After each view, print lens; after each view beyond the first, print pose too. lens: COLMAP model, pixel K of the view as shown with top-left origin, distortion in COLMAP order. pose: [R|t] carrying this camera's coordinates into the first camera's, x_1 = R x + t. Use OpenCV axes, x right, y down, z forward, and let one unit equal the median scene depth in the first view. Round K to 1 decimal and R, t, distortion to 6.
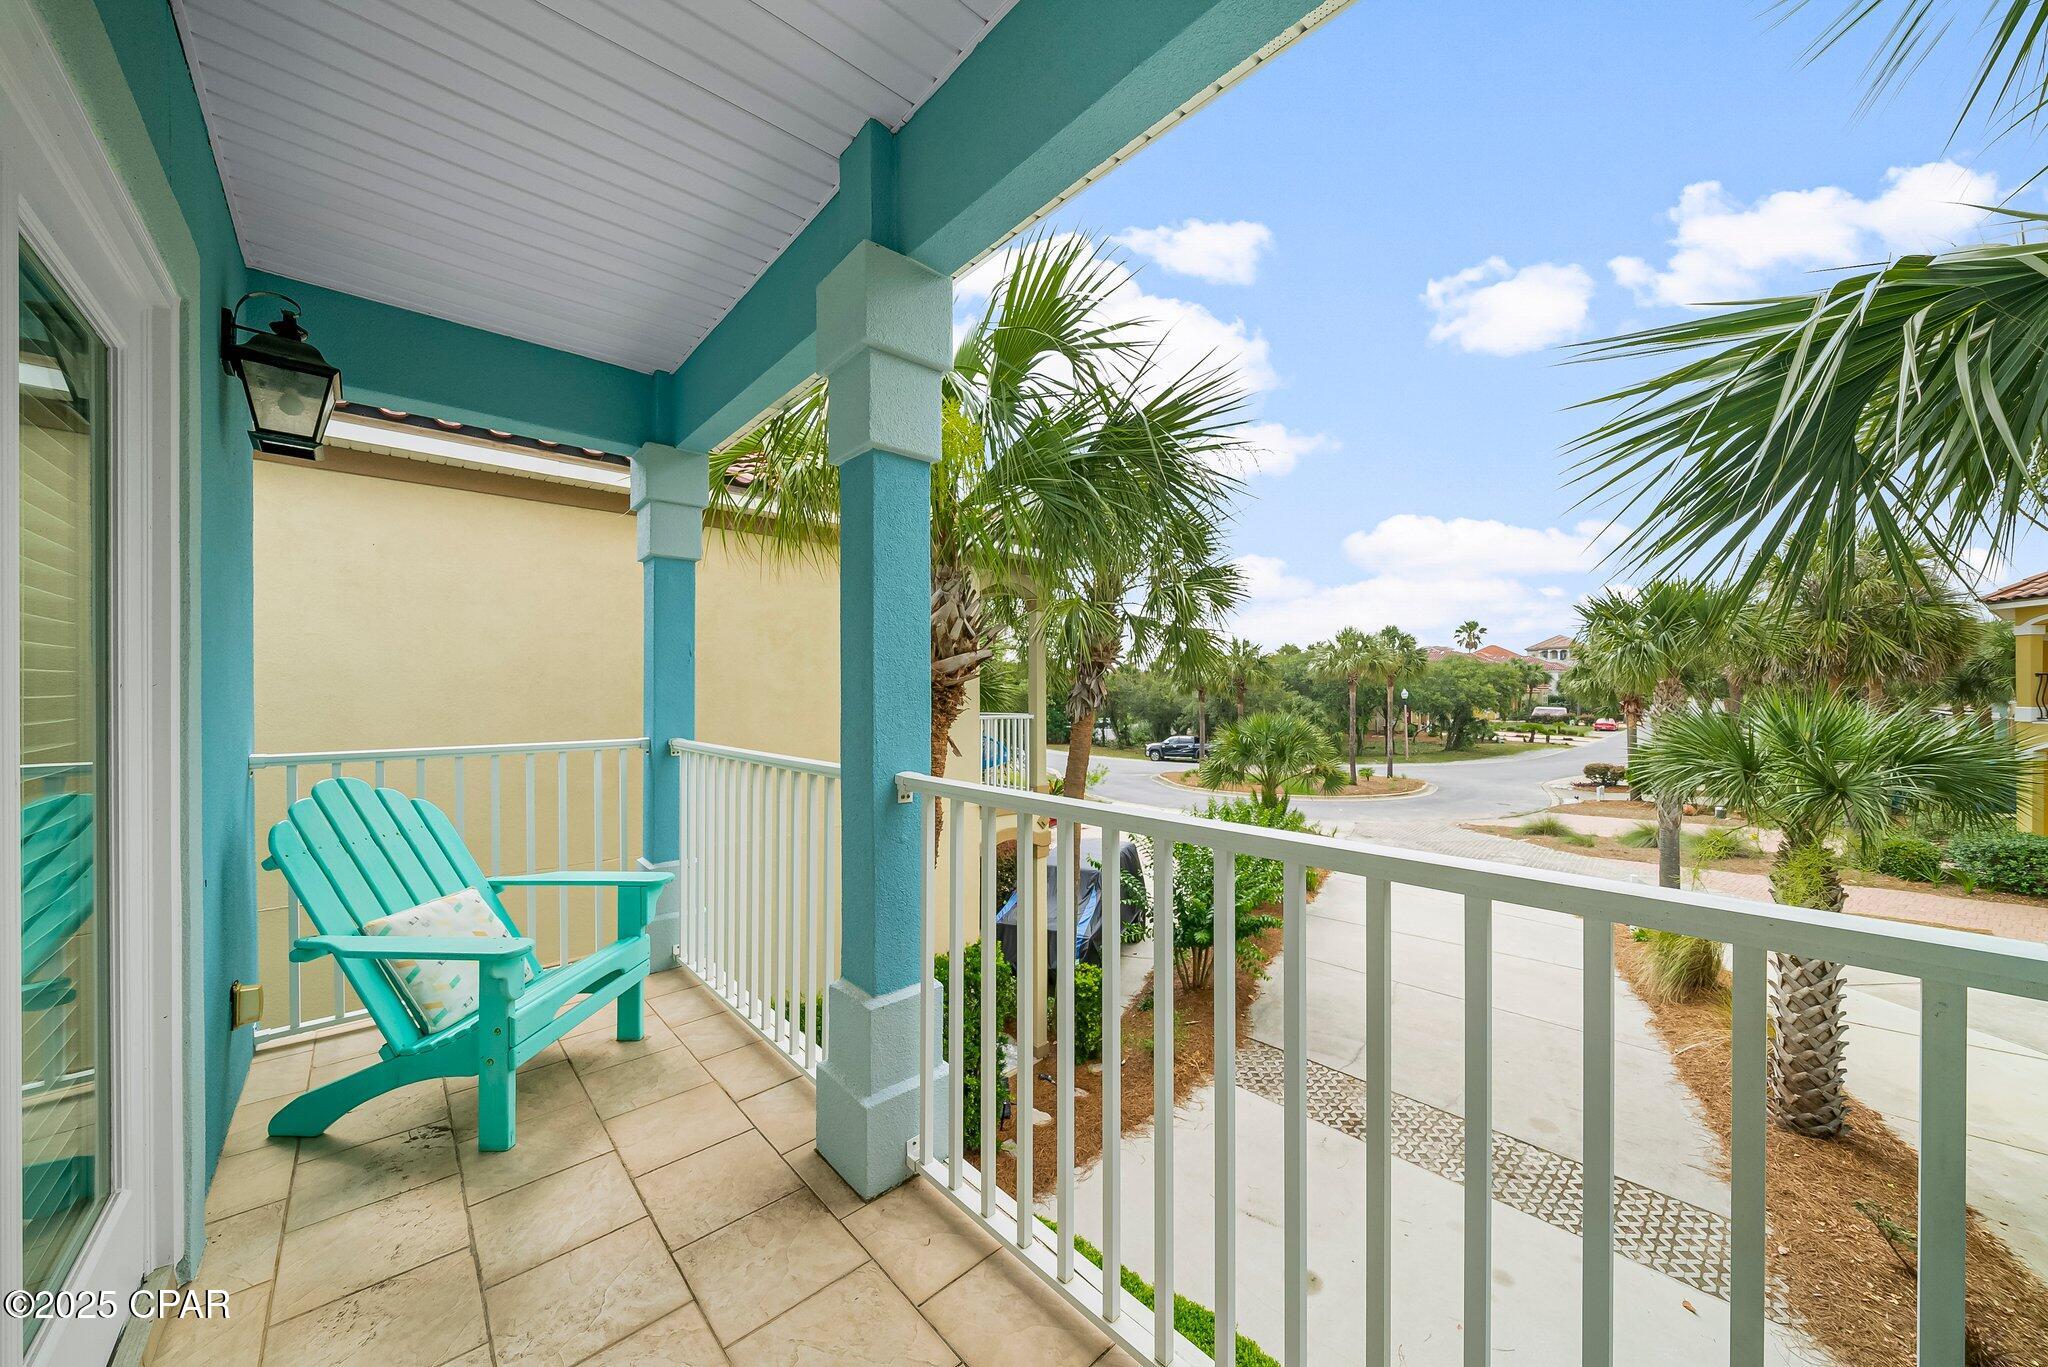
lens RADIAL K [[713.4, 0, 1035.5], [0, 713.4, 692.5], [0, 0, 1]] dist [-0.008460, 0.000273]
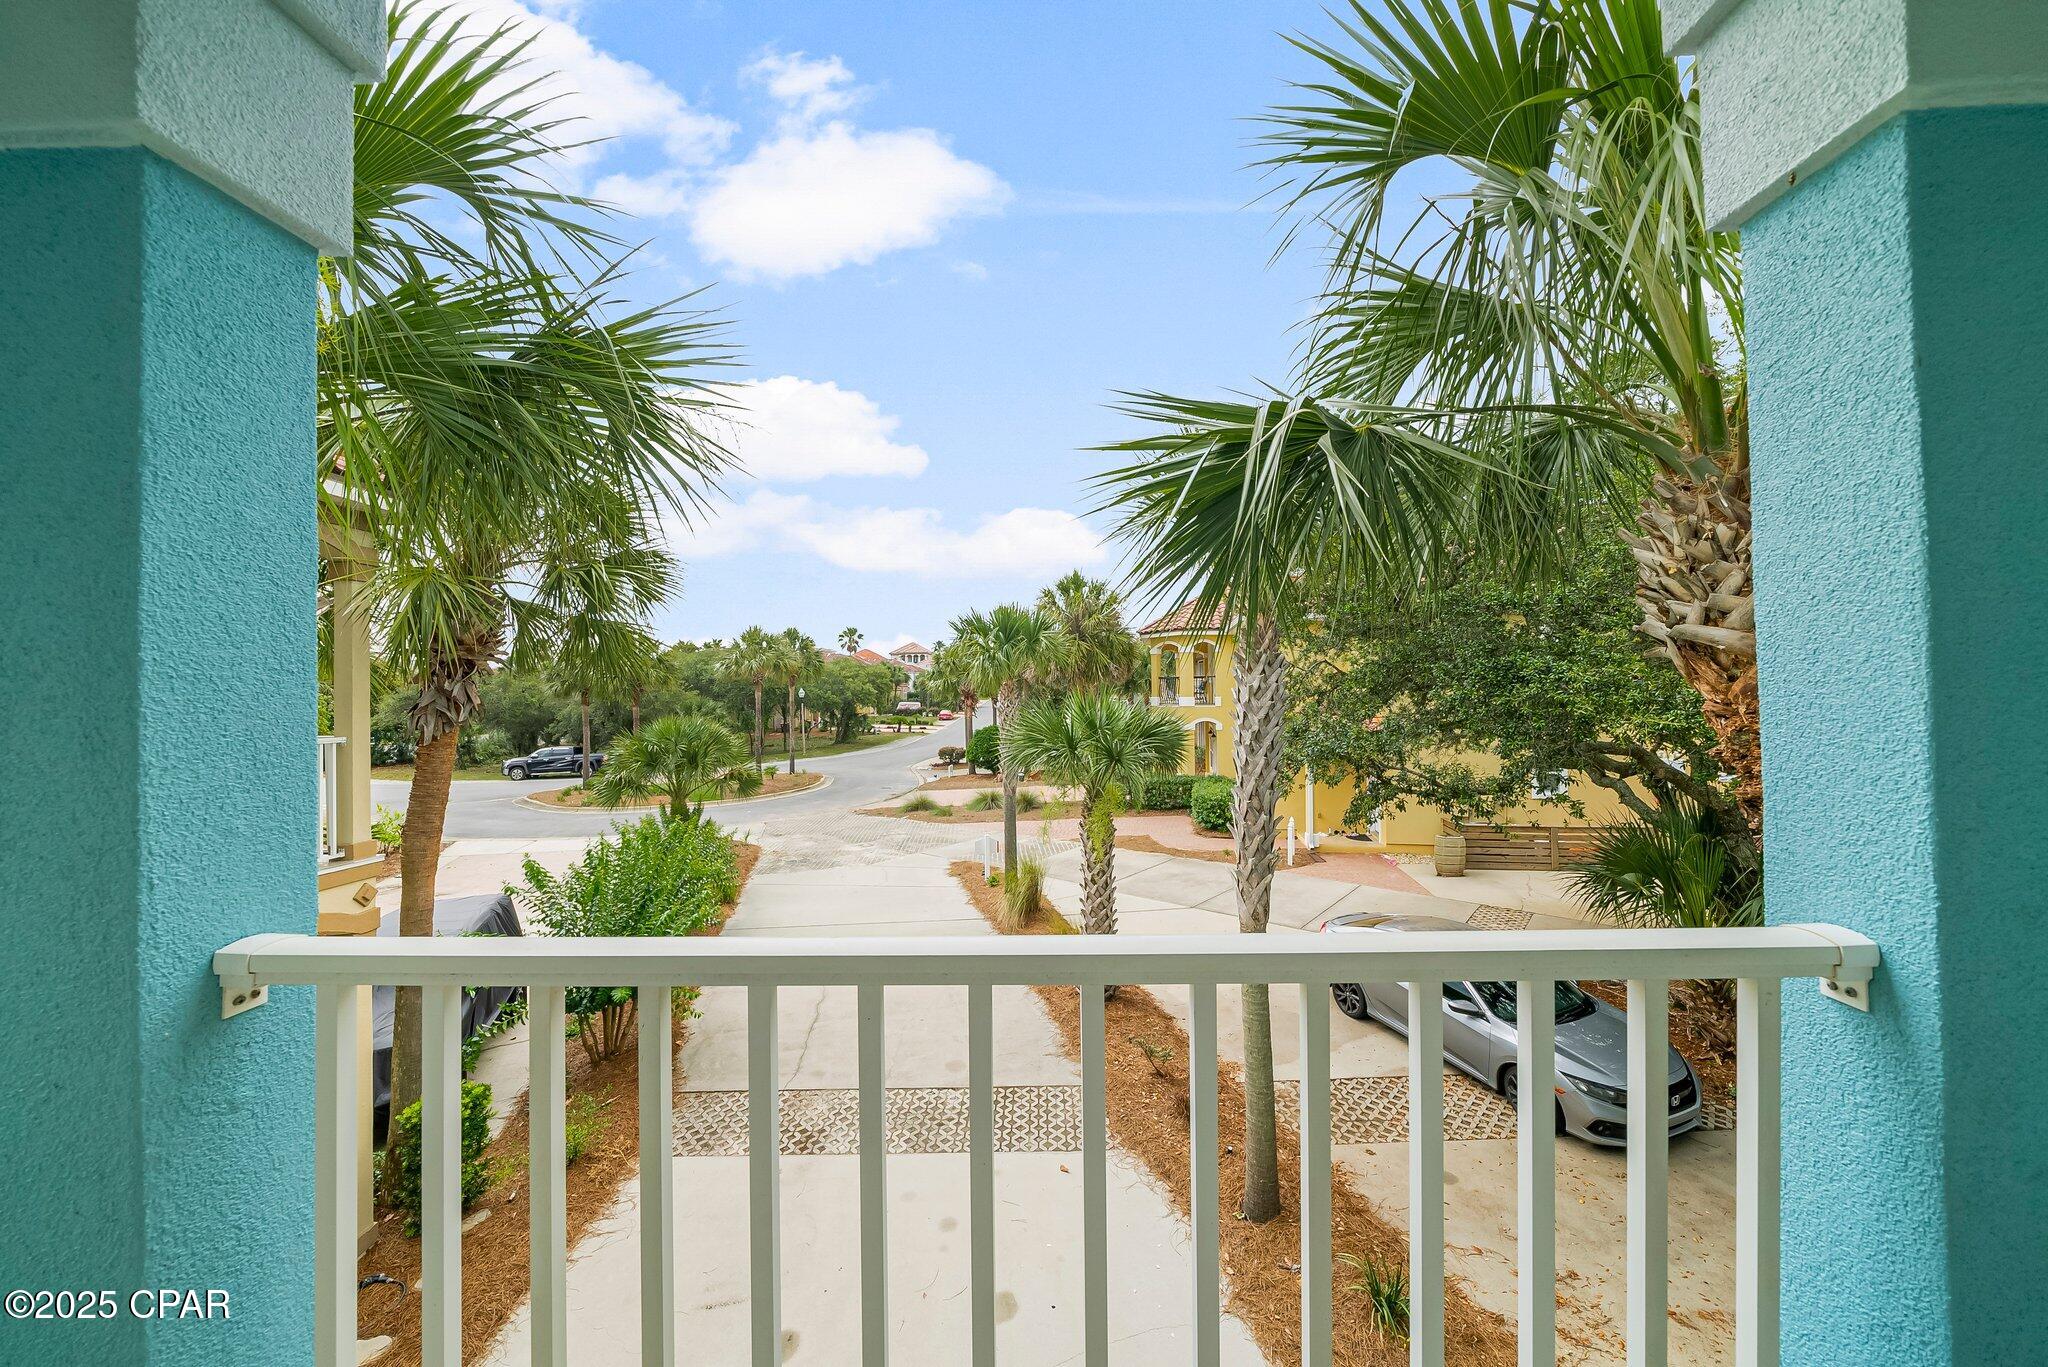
lens RADIAL K [[713.4, 0, 1034.4], [0, 713.4, 678.3], [0, 0, 1]] dist [-0.008460, 0.000273]
pose [[0.690024, 0.002298, 0.723783, -0.027358], [0.010642, 0.999855, -0.013321, -0.005699], [-0.723708, 0.016894, 0.689899, 0.061140]]
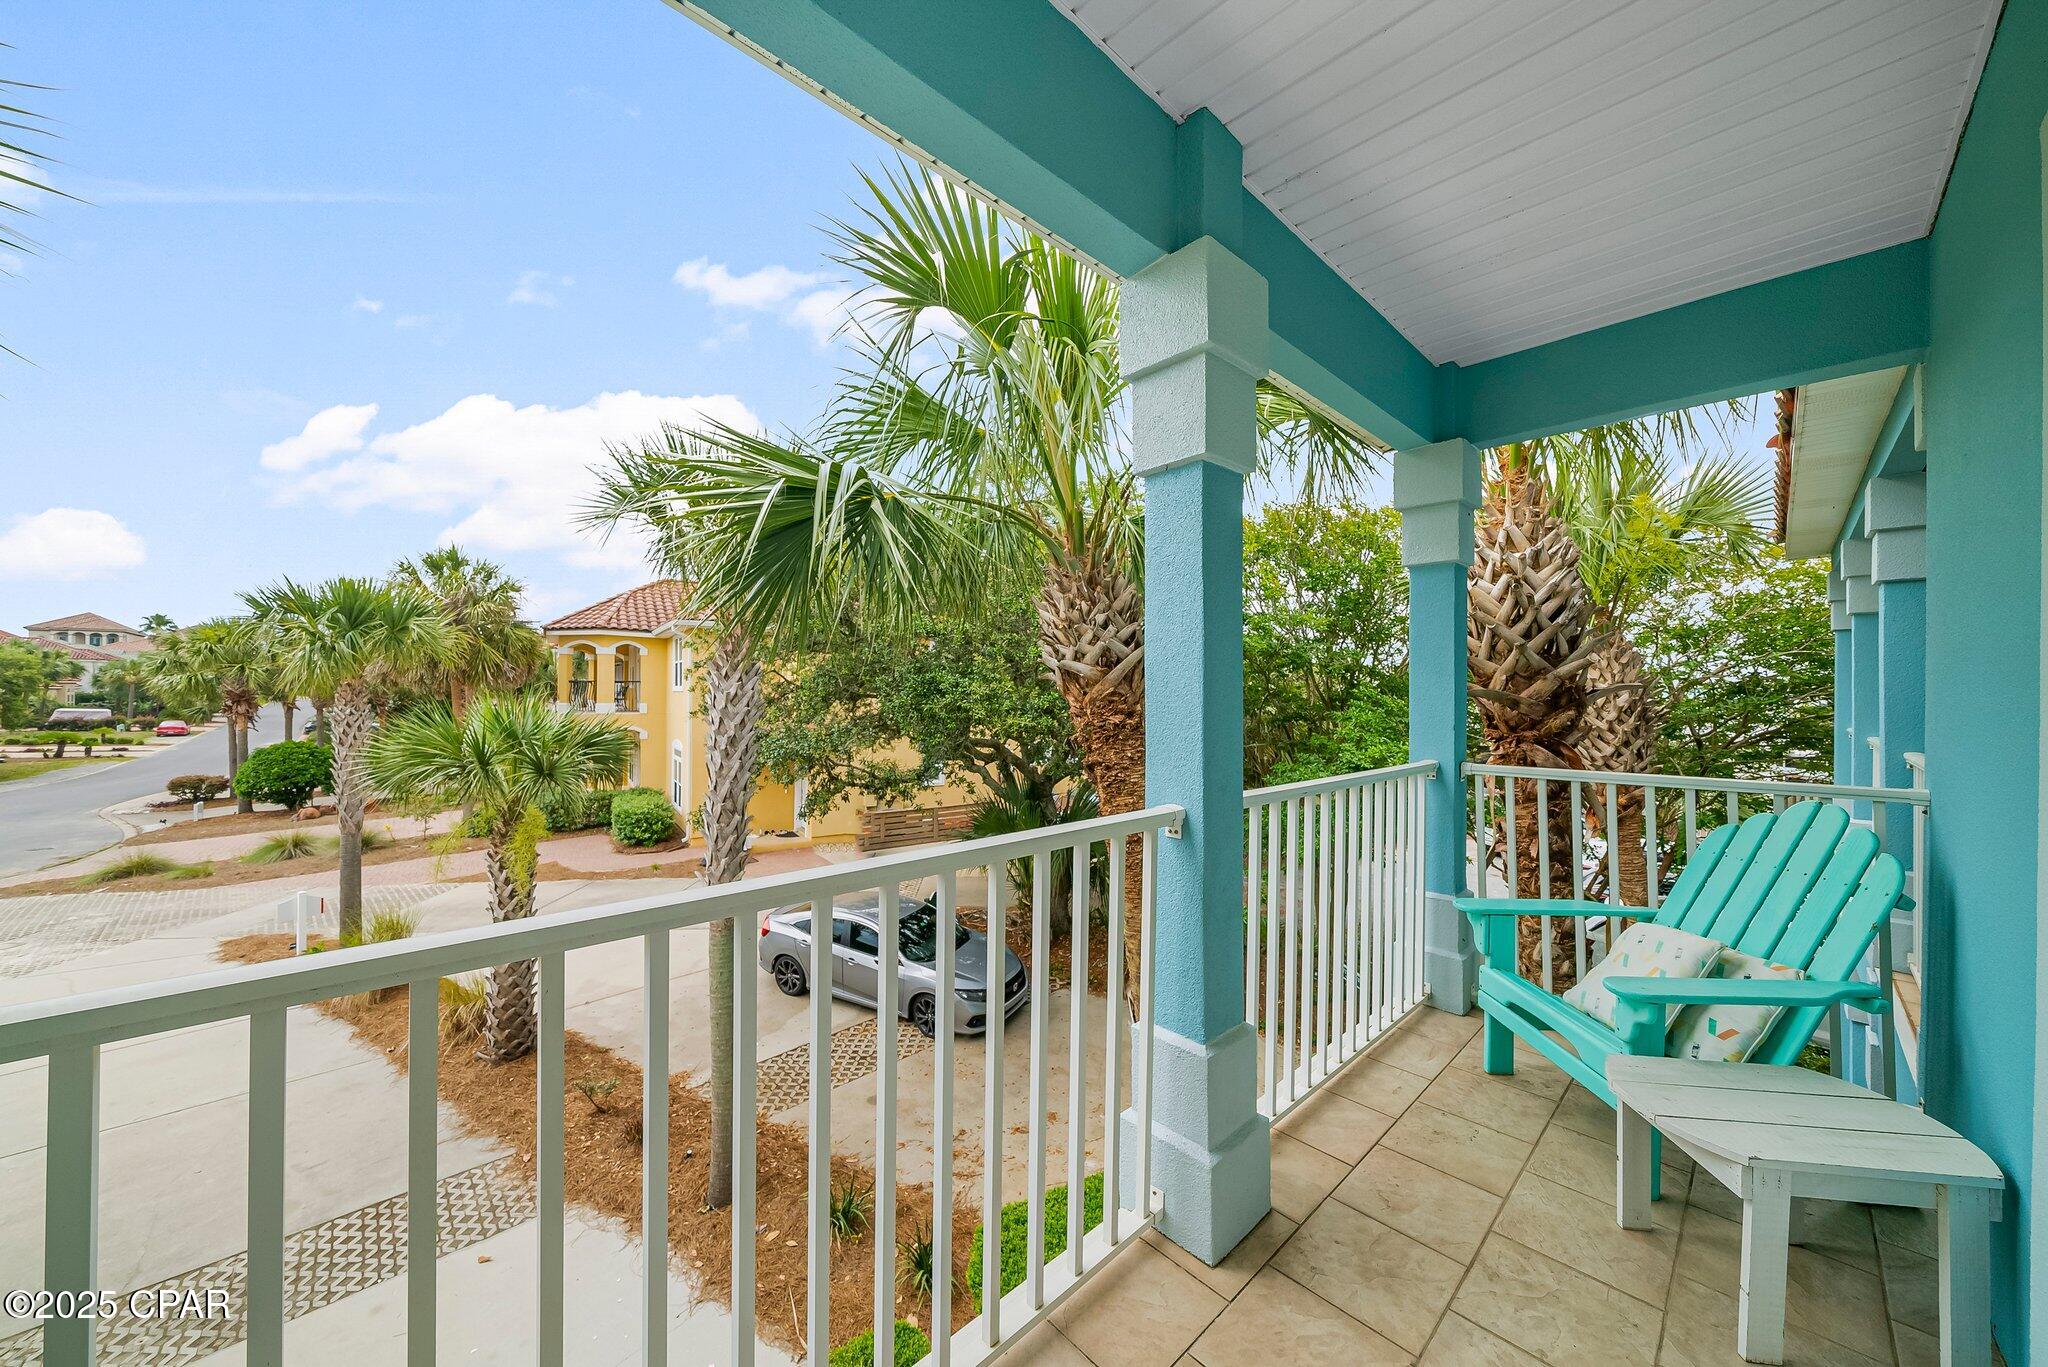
lens RADIAL K [[713.4, 0, 1014.2], [0, 713.4, 688.9], [0, 0, 1]] dist [-0.008460, 0.000273]
pose [[0.000894, 0.007407, 0.999972, -0.089622], [-0.006497, 0.999952, -0.007401, -0.005755], [-0.999978, -0.006490, 0.000942, 0.091258]]
